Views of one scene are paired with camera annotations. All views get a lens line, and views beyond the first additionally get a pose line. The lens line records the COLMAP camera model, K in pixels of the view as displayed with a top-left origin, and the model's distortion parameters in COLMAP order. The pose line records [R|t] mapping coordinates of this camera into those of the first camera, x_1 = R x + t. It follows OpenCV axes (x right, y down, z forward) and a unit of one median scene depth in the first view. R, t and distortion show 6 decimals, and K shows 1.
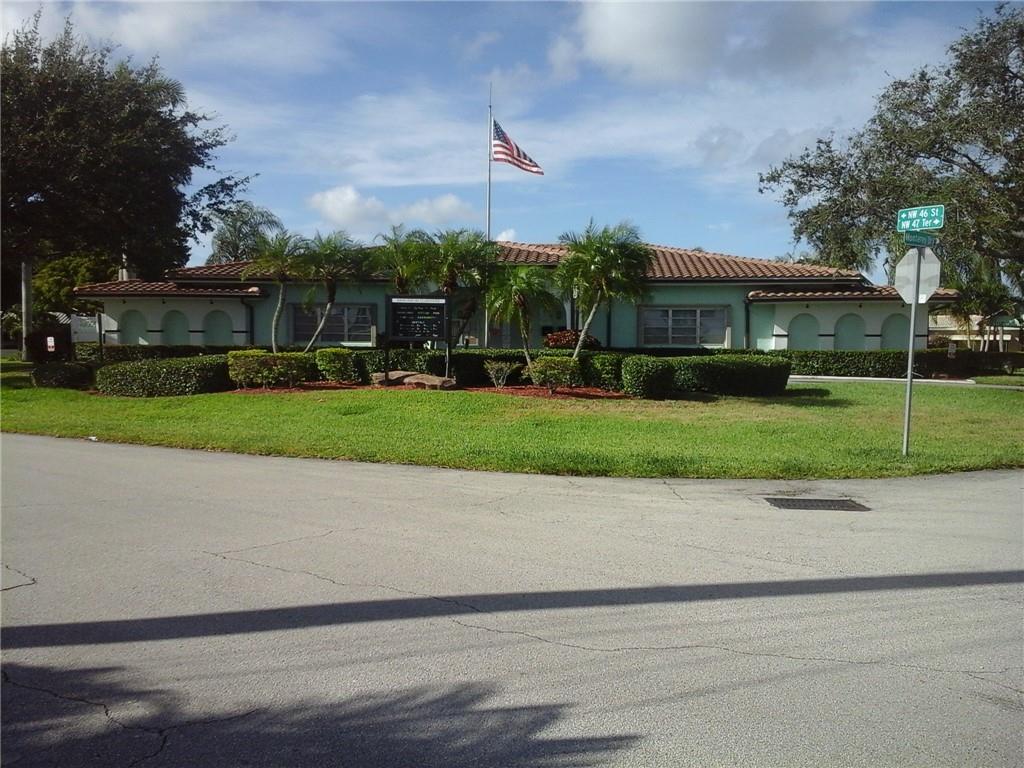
lens RADIAL K [[962.4, 0, 512.2], [0, 962.4, 460.8], [0, 0, 1]] dist [0.107410, -0.236892]
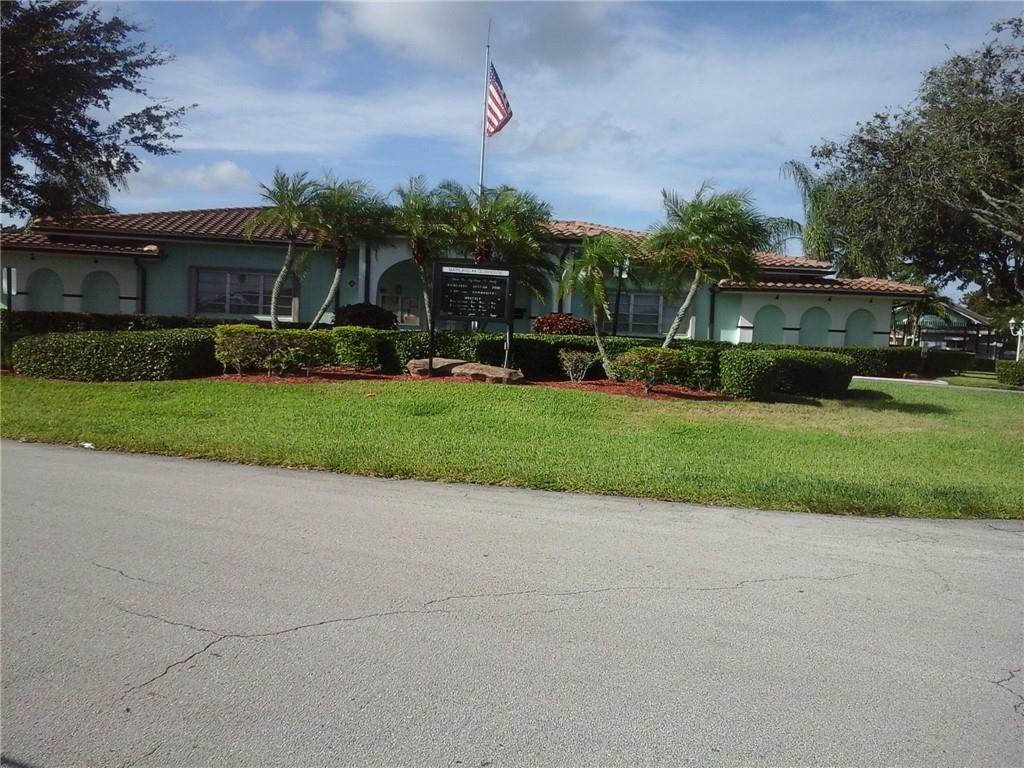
lens RADIAL K [[962.4, 0, 512.2], [0, 962.4, 460.8], [0, 0, 1]] dist [0.107410, -0.236892]
pose [[0.979835, 0.009248, 0.199596, -0.201095], [-0.013212, 0.999741, 0.018538, -0.021300], [-0.199373, -0.020801, 0.979703, 0.183090]]
